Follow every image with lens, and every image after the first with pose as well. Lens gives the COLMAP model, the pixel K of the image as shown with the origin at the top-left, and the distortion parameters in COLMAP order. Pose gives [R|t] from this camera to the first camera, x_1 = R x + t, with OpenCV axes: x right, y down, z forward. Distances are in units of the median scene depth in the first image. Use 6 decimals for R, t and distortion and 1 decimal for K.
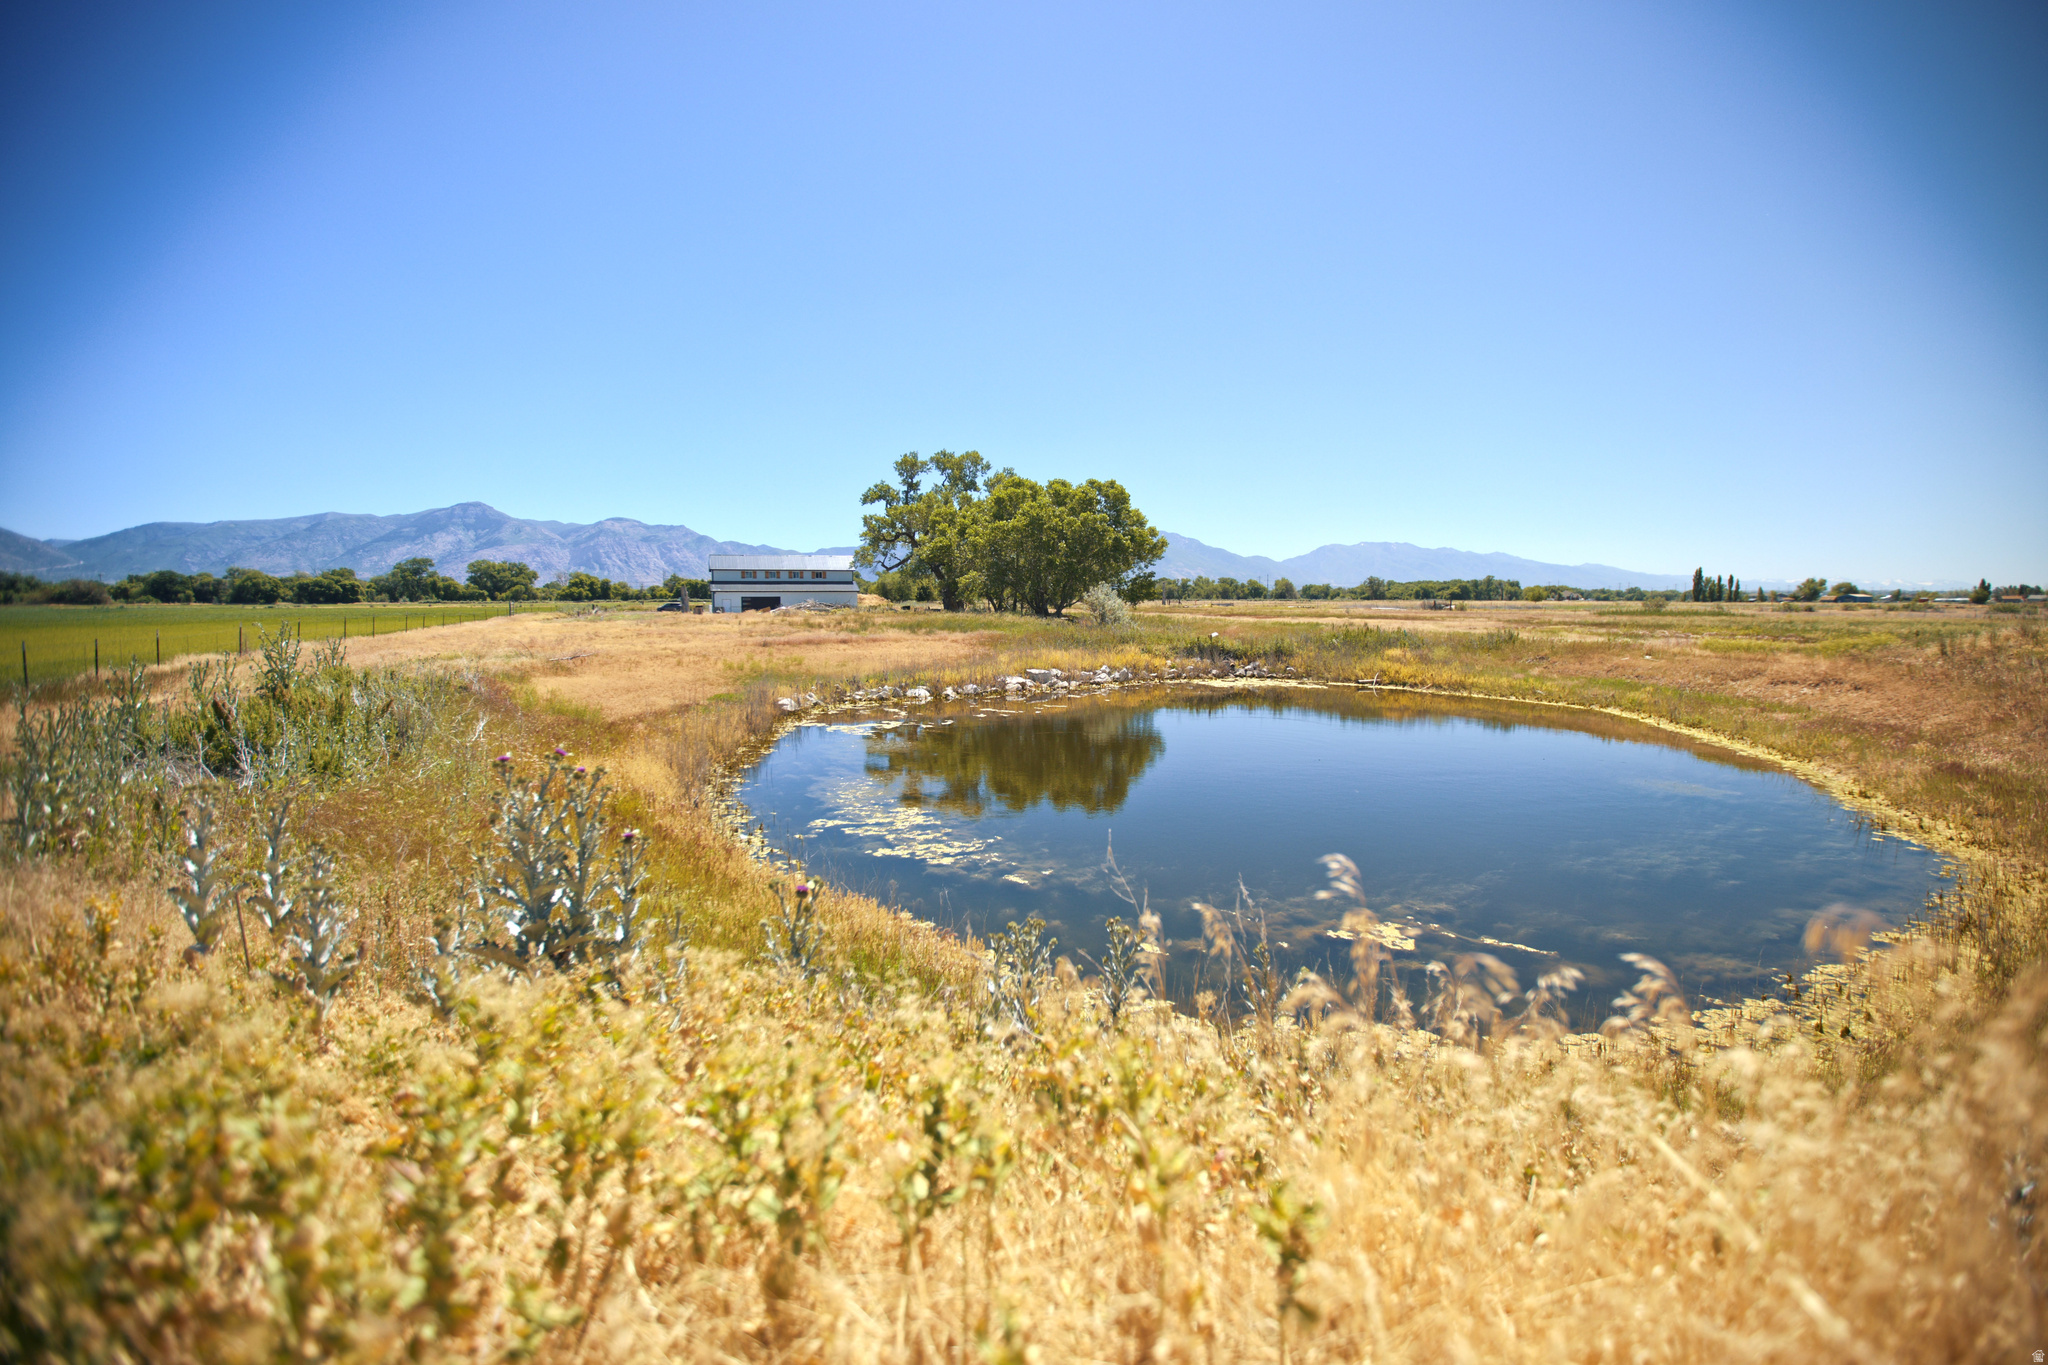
lens RADIAL K [[910.4, 0, 1024.0], [0, 910.4, 682.5], [0, 0, 1]] dist [-0.047813, 0.013925]
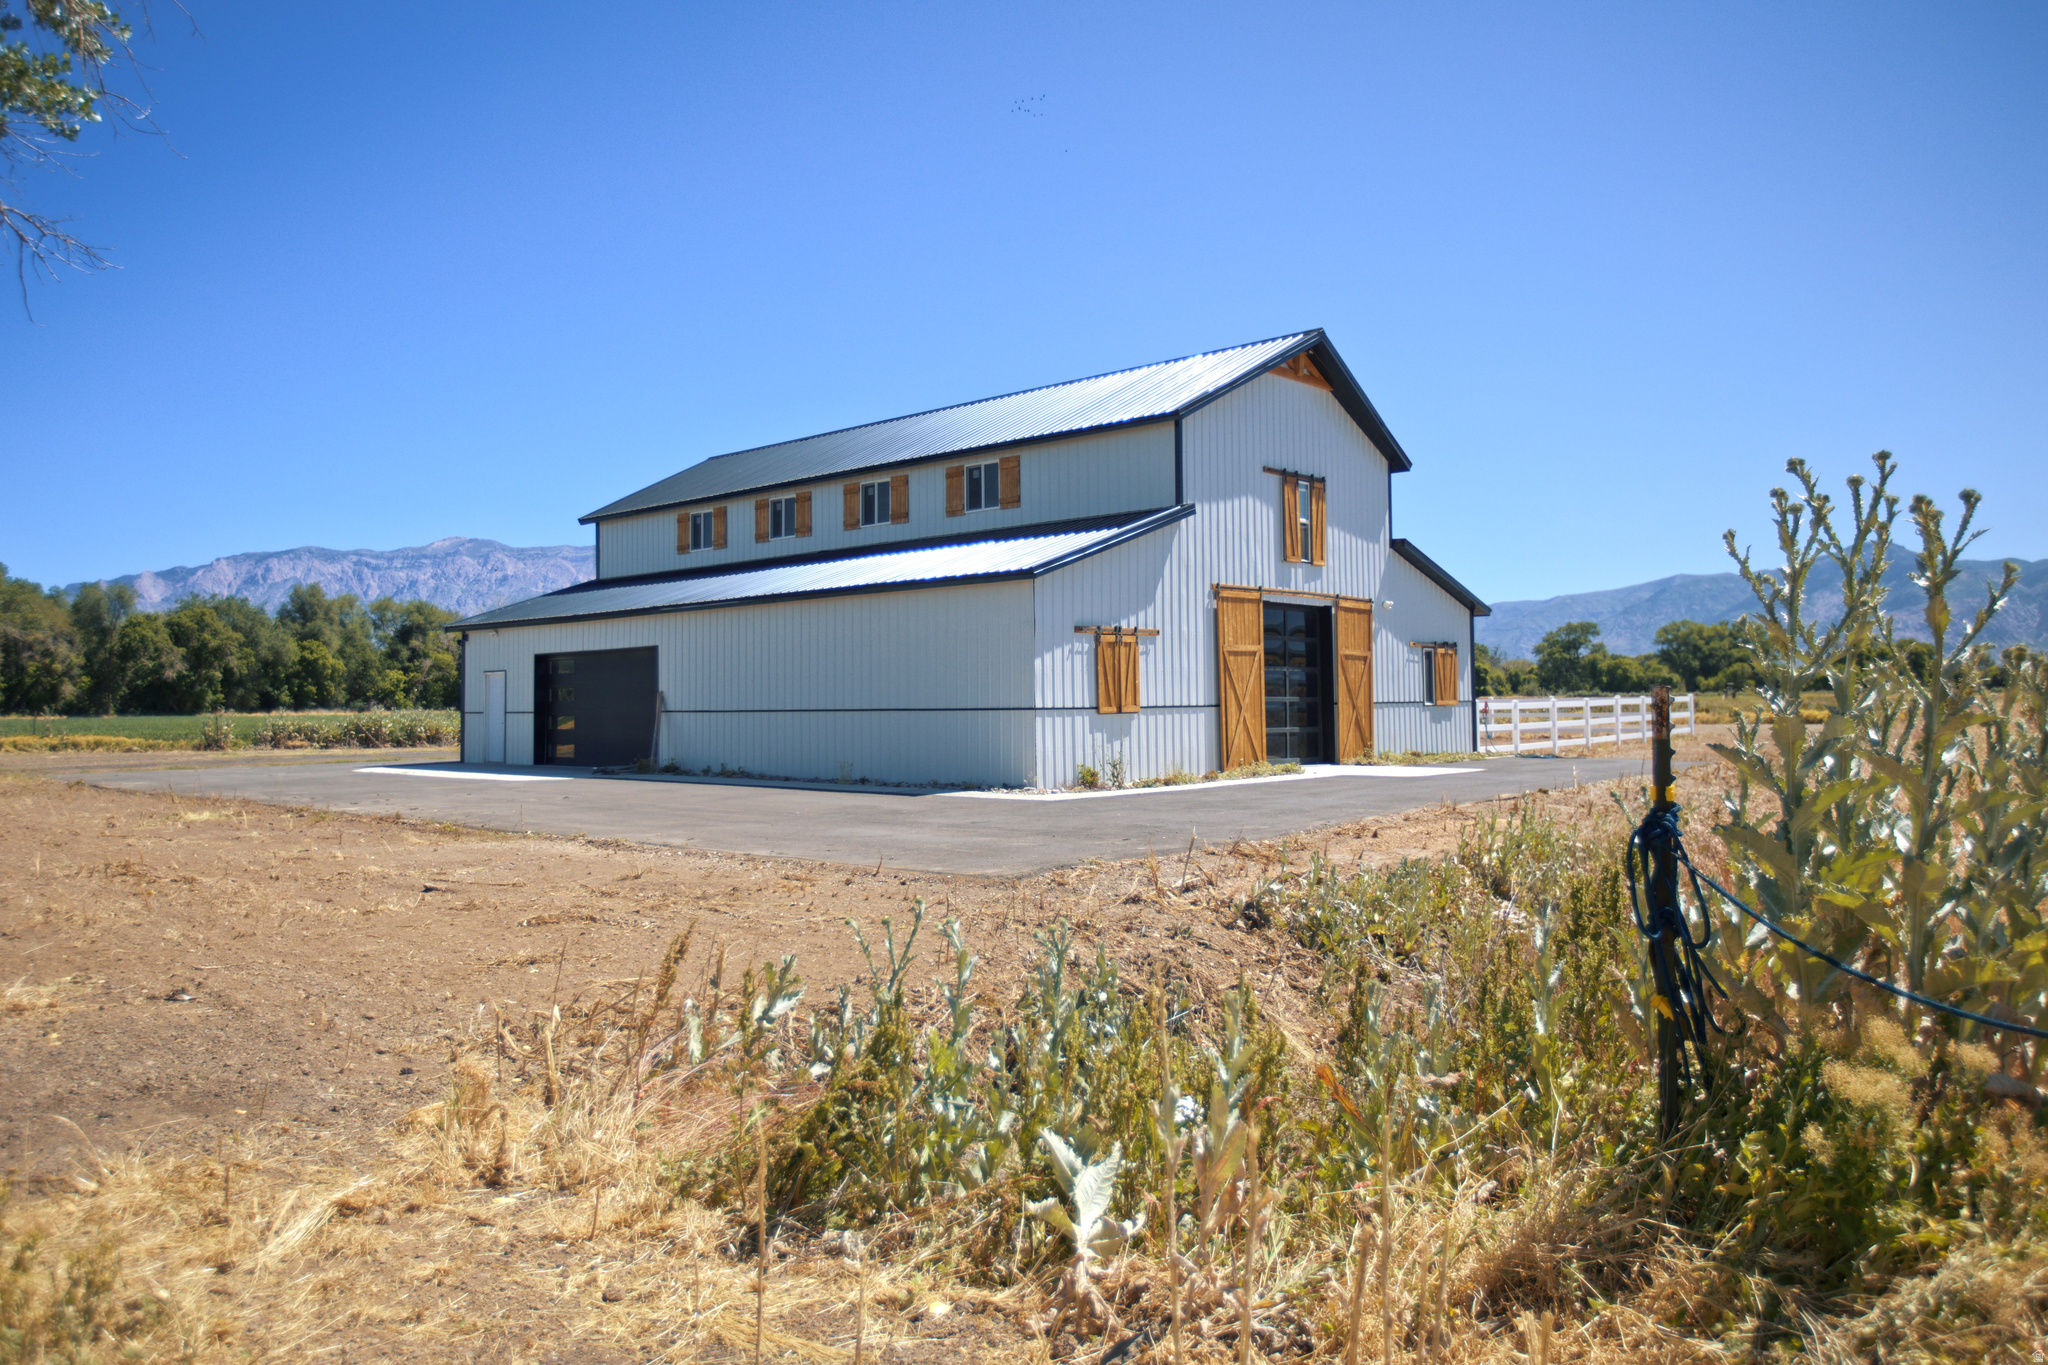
lens RADIAL K [[1383.0, 0, 1024.0], [0, 1383.0, 682.5], [0, 0, 1]] dist [-0.003977, -0.000387]
pose [[0.454241, -0.018100, -0.890695, -0.011878], [-0.069249, 0.996051, -0.055557, -0.024299], [0.888183, 0.086916, 0.451194, 0.289690]]
